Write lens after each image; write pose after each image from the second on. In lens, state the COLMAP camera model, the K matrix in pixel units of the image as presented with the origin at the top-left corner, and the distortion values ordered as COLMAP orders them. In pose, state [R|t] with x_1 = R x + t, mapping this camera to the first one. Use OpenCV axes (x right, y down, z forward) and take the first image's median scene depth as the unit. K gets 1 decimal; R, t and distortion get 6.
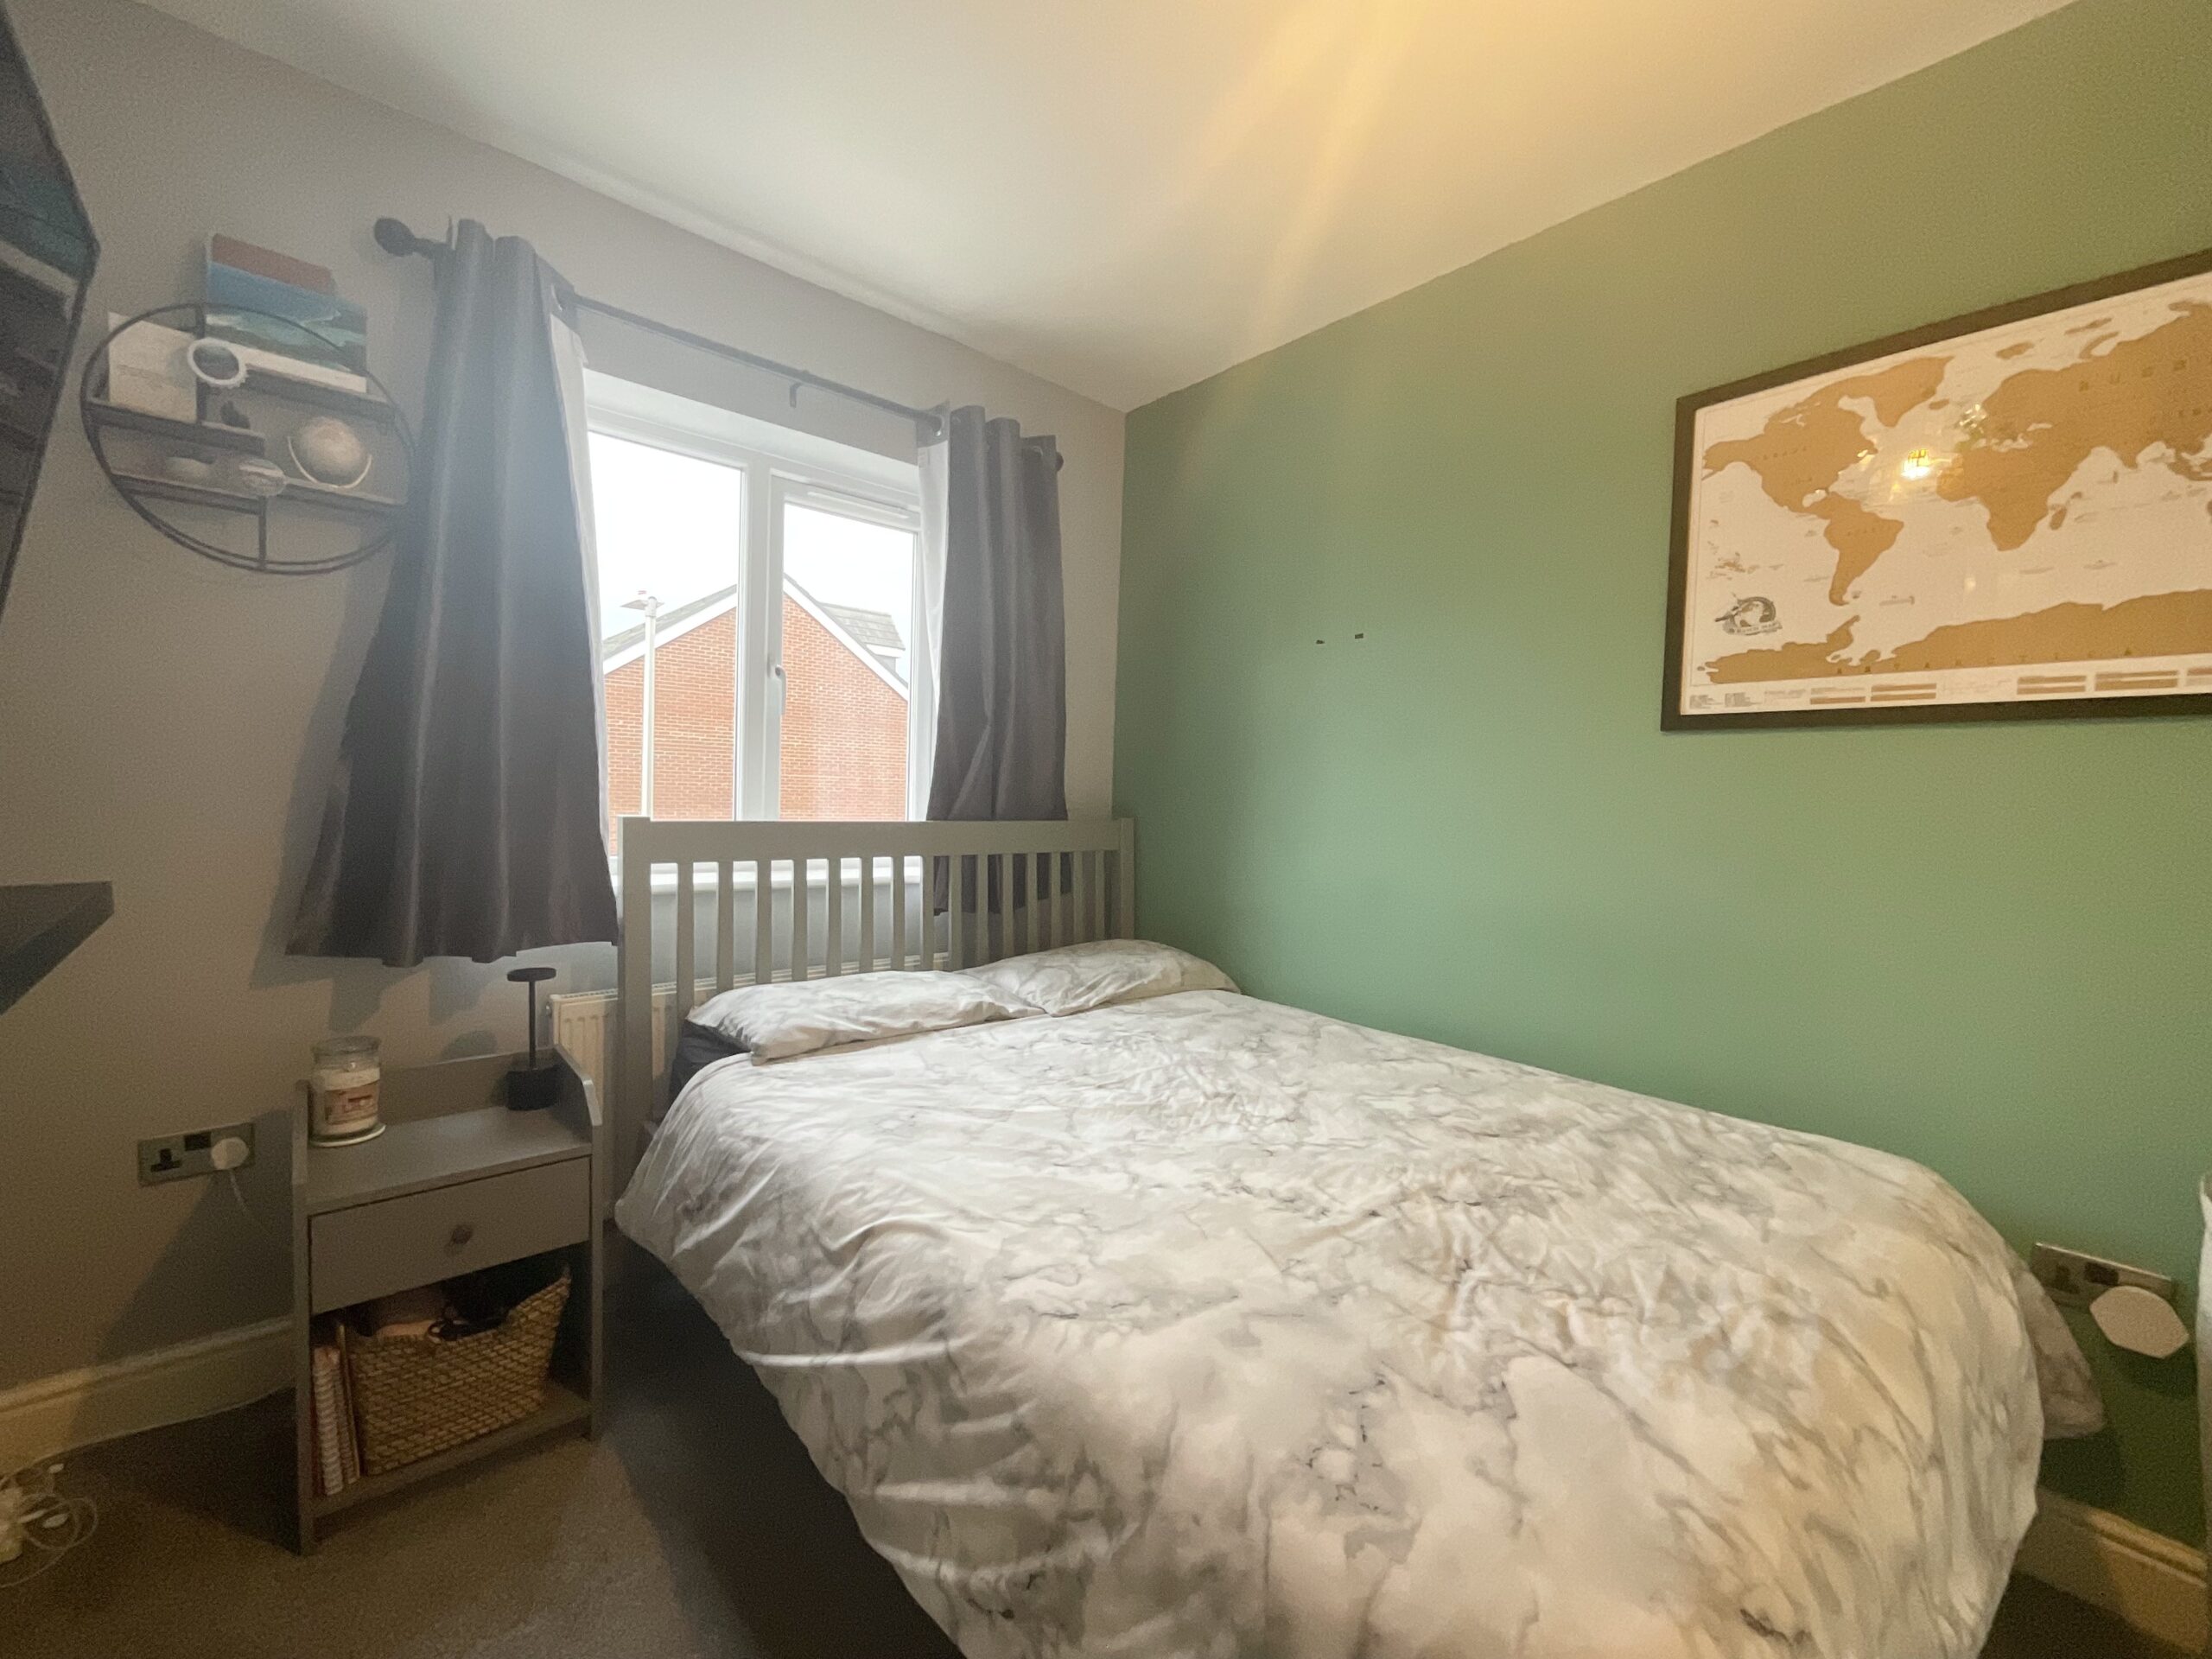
lens RADIAL K [[897.0, 0, 1108.5], [0, 897.0, 836.9], [0, 0, 1]] dist [0.000810, 0.000126]
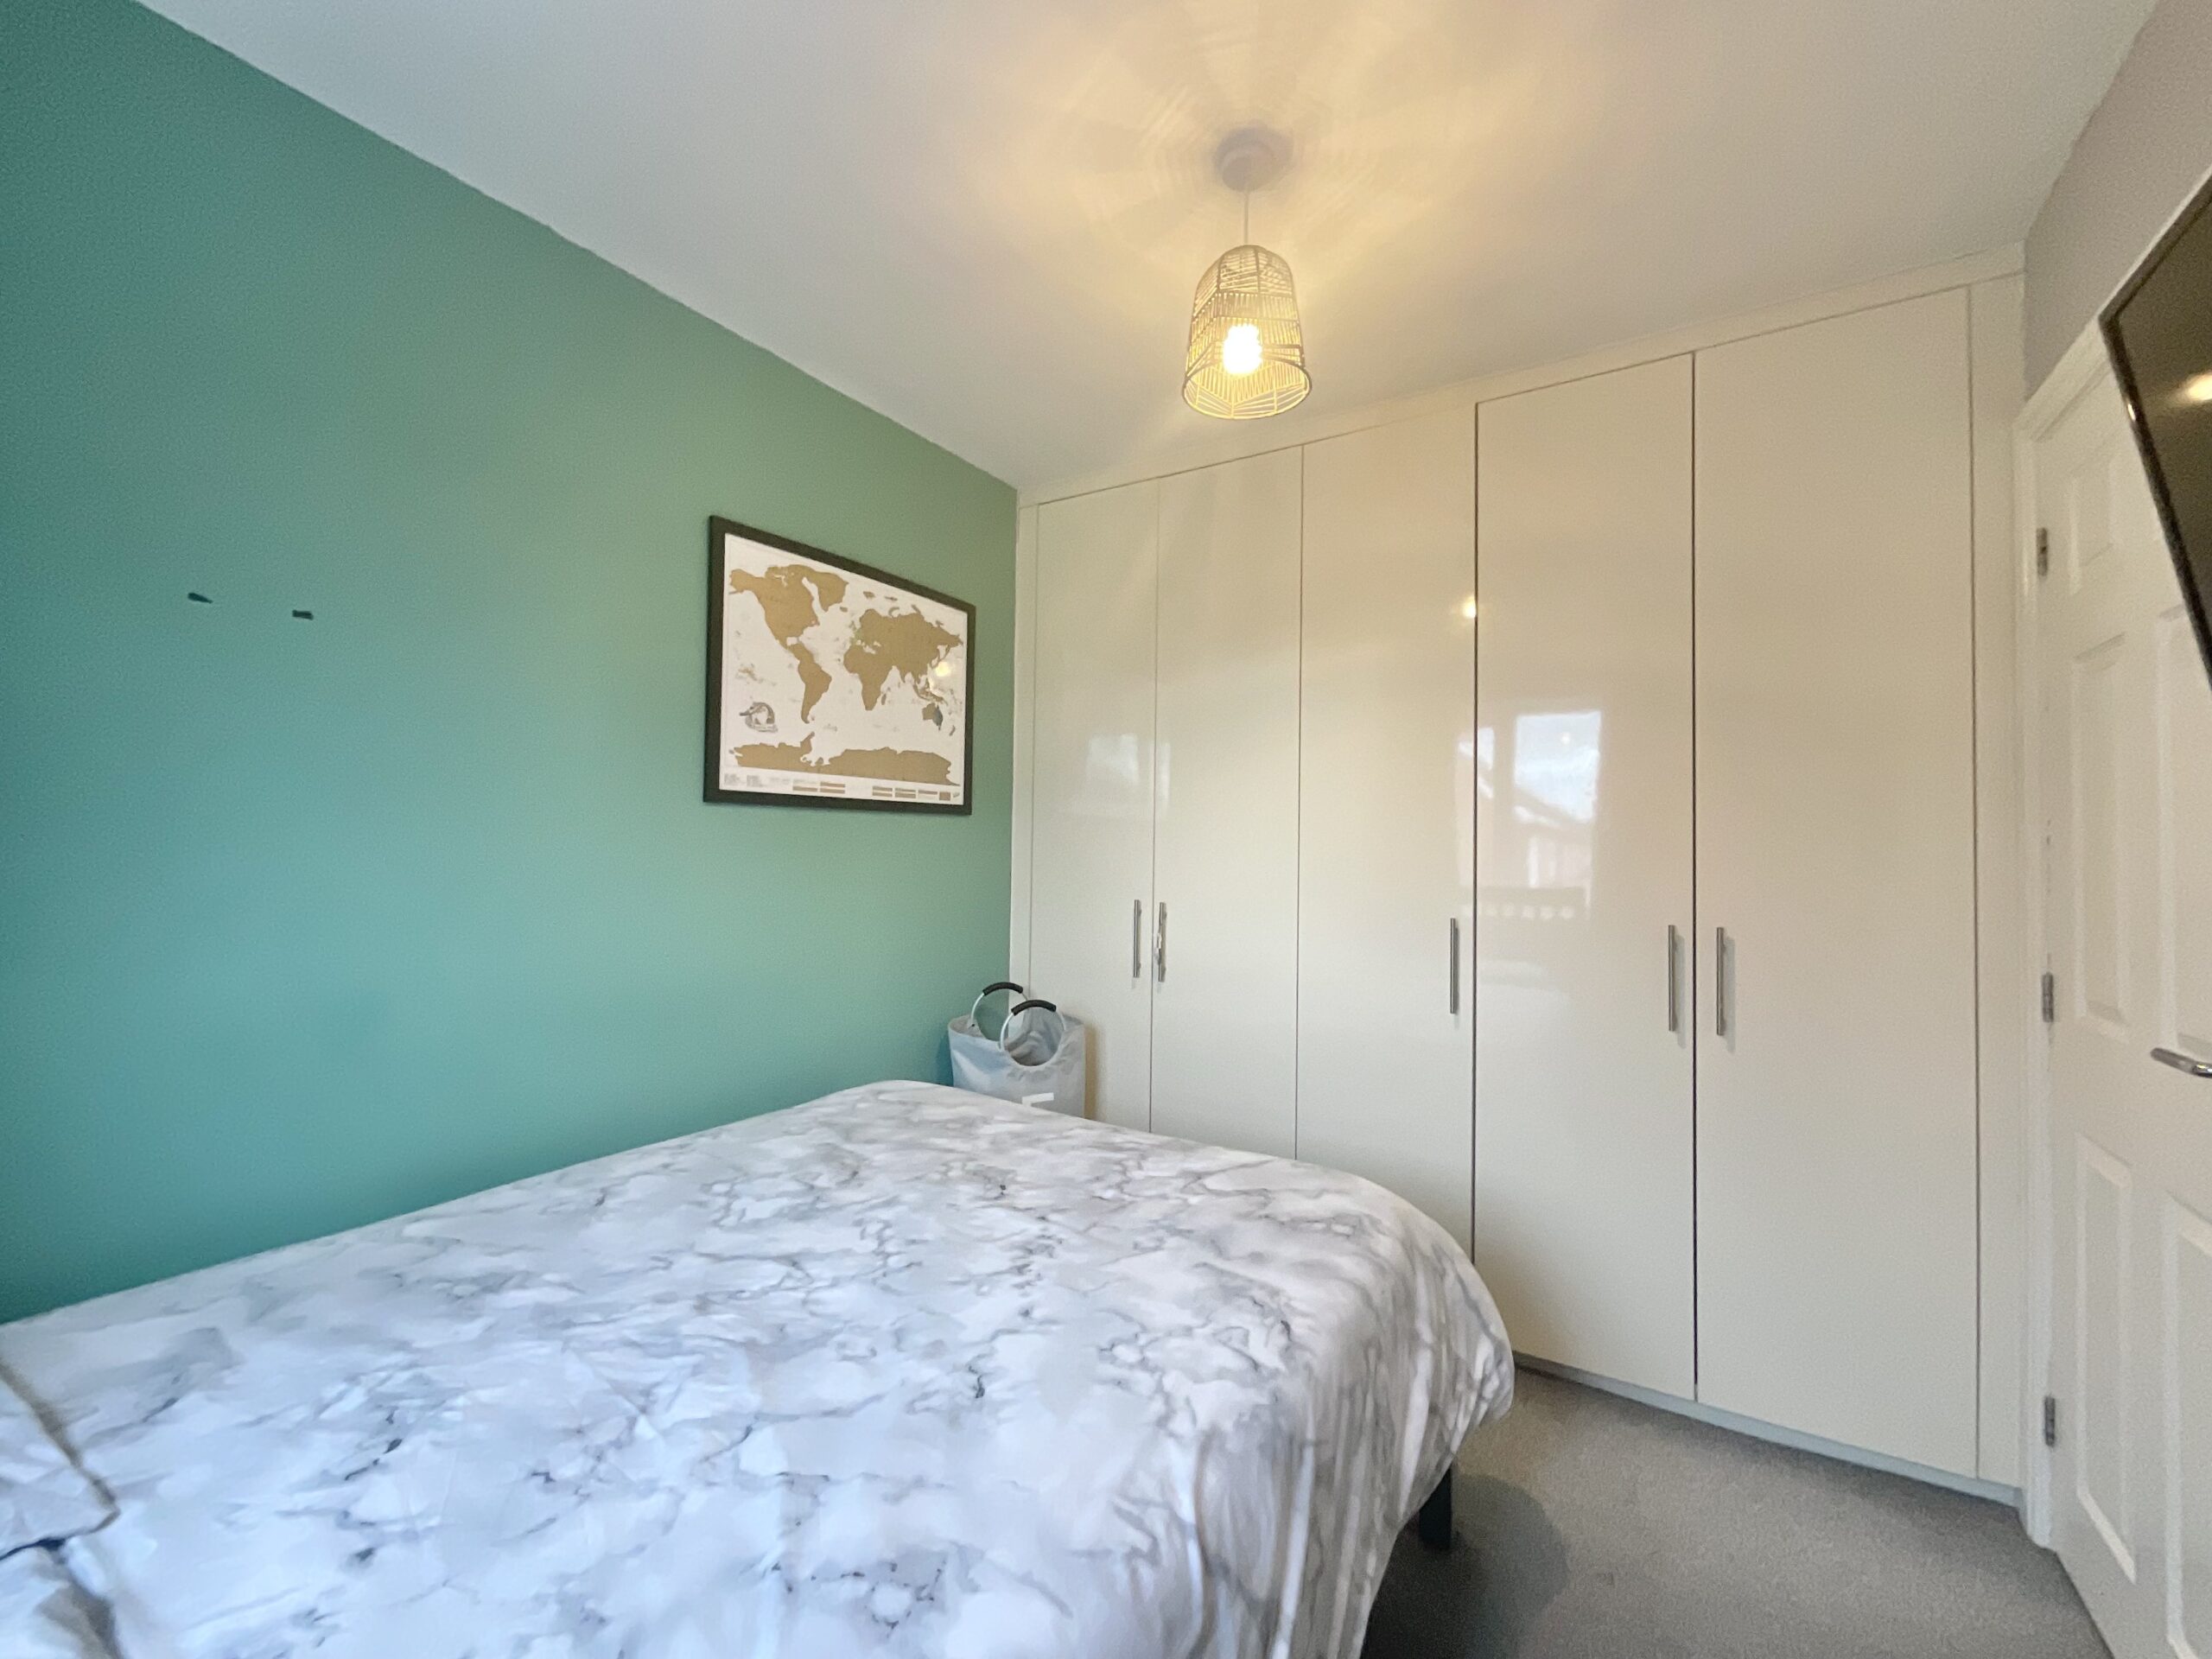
lens RADIAL K [[897.0, 0, 1108.5], [0, 897.0, 836.9], [0, 0, 1]] dist [0.000810, 0.000126]
pose [[-0.267848, -0.024071, 0.963161, -0.721209], [0.024585, 0.999192, 0.031808, -0.115565], [-0.963148, 0.032199, -0.267039, 0.965248]]
